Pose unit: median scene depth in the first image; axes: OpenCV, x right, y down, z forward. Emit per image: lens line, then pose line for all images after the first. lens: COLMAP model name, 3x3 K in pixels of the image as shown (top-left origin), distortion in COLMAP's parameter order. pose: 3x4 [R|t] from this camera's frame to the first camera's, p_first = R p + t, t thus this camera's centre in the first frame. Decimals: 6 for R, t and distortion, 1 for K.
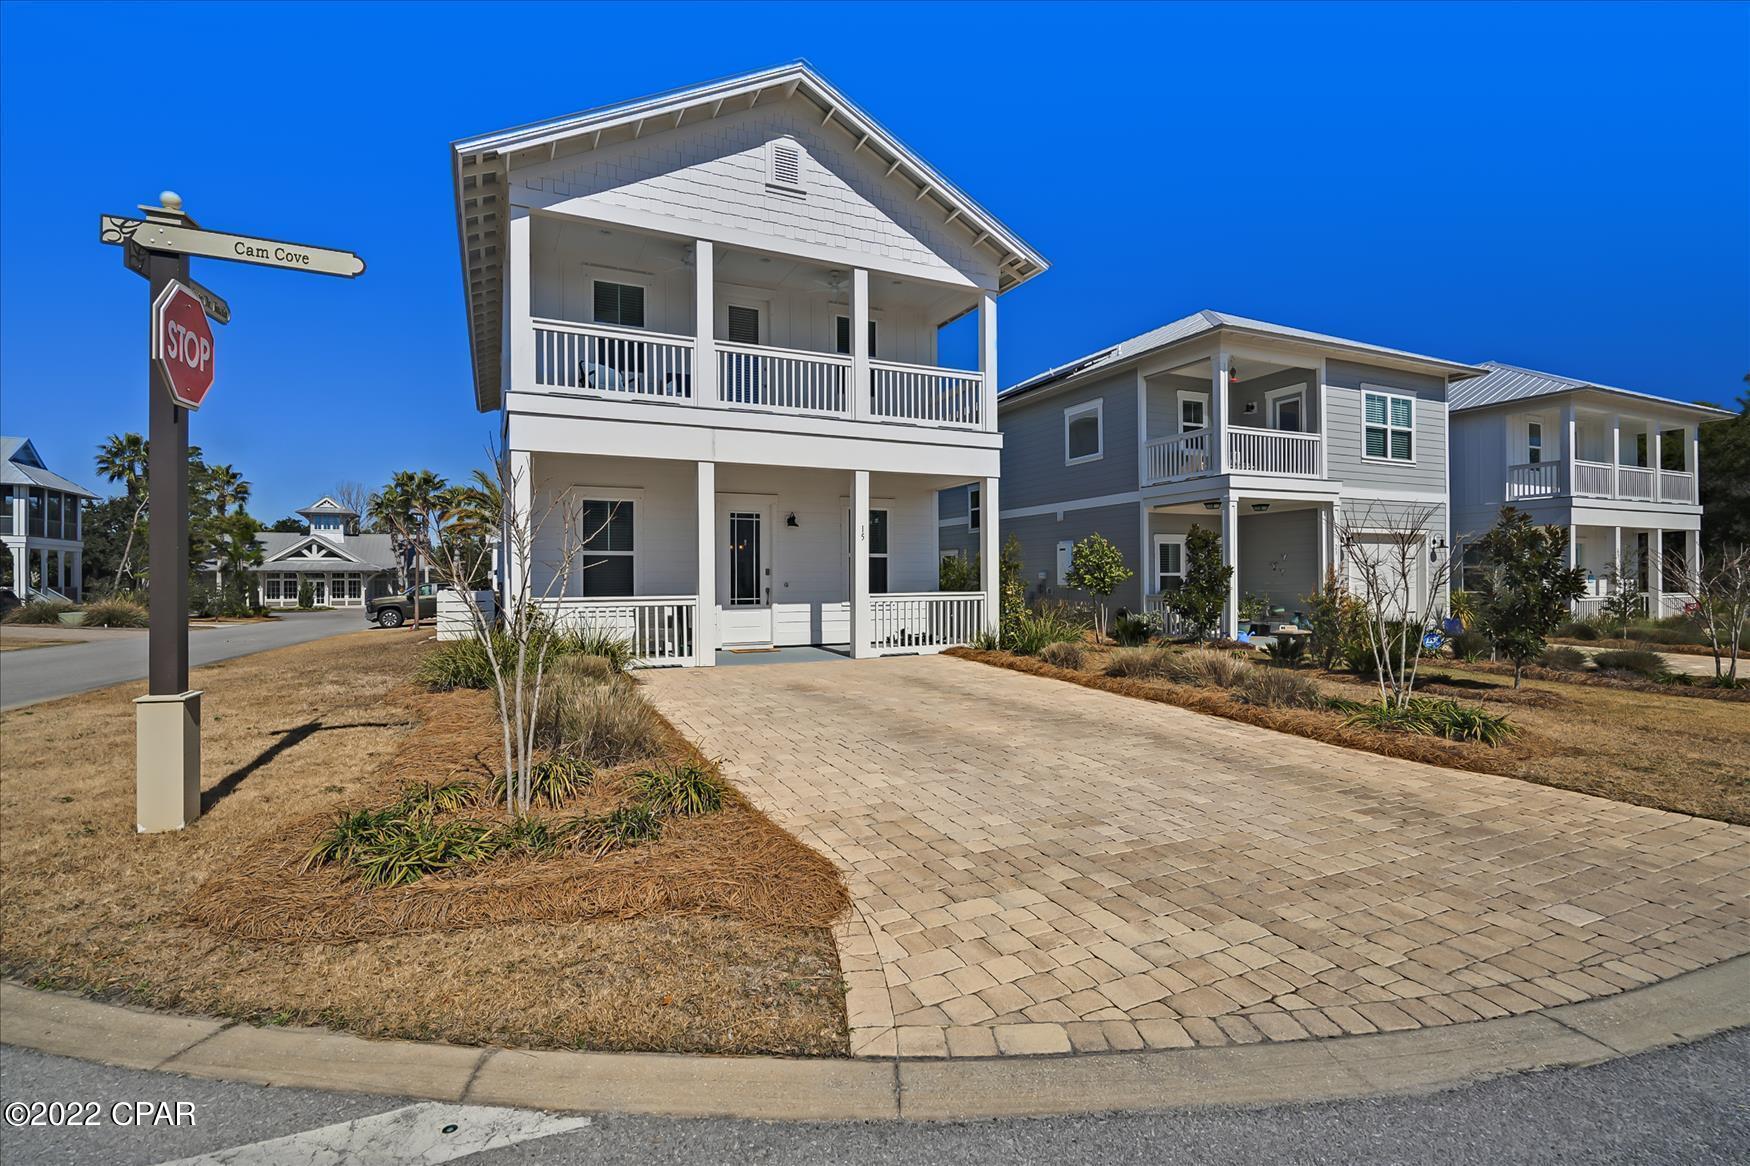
lens RADIAL K [[791.0, 0, 857.8], [0, 791.0, 582.5], [0, 0, 1]] dist [-0.004084, 0.001443]
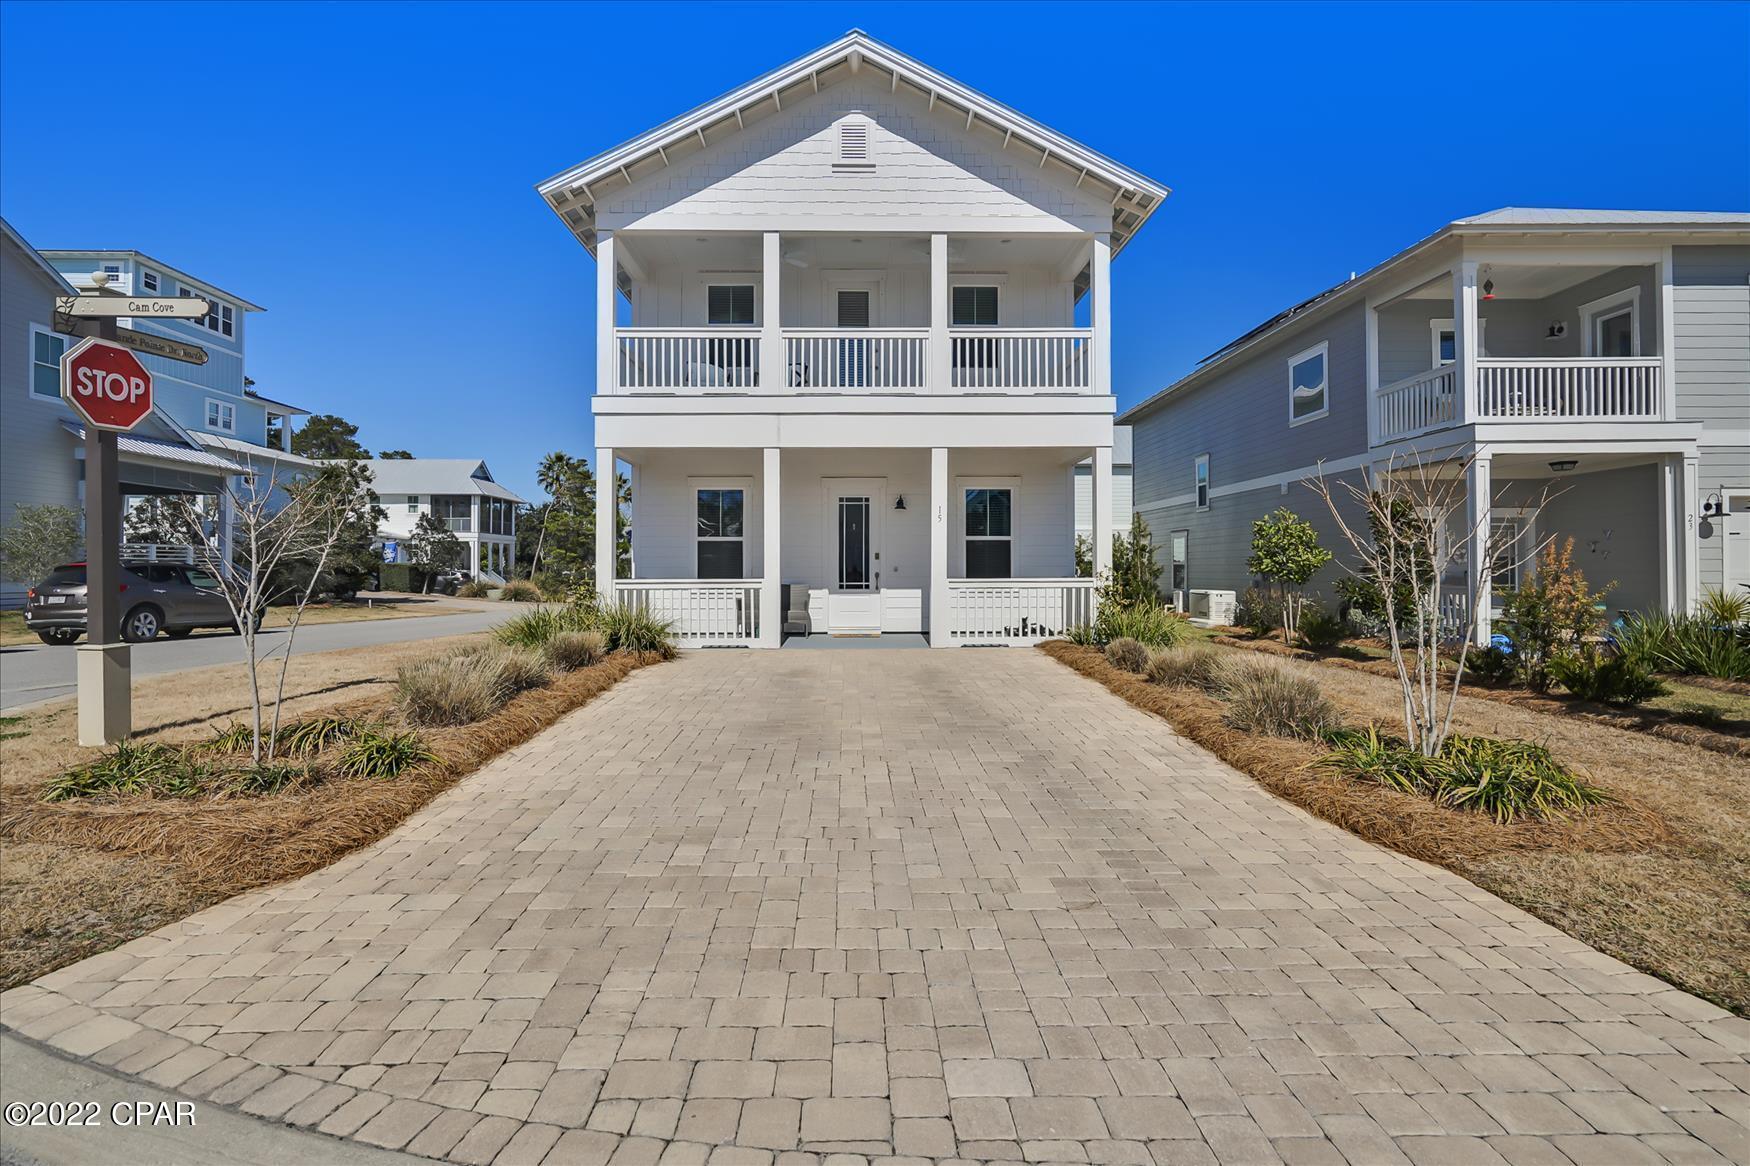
lens RADIAL K [[791.0, 0, 861.9], [0, 791.0, 564.3], [0, 0, 1]] dist [-0.004084, 0.001443]
pose [[0.913169, 0.001304, -0.407580, 0.307252], [-0.003969, 0.999976, -0.005693, 0.002738], [0.407563, 0.006817, 0.913152, 0.106919]]
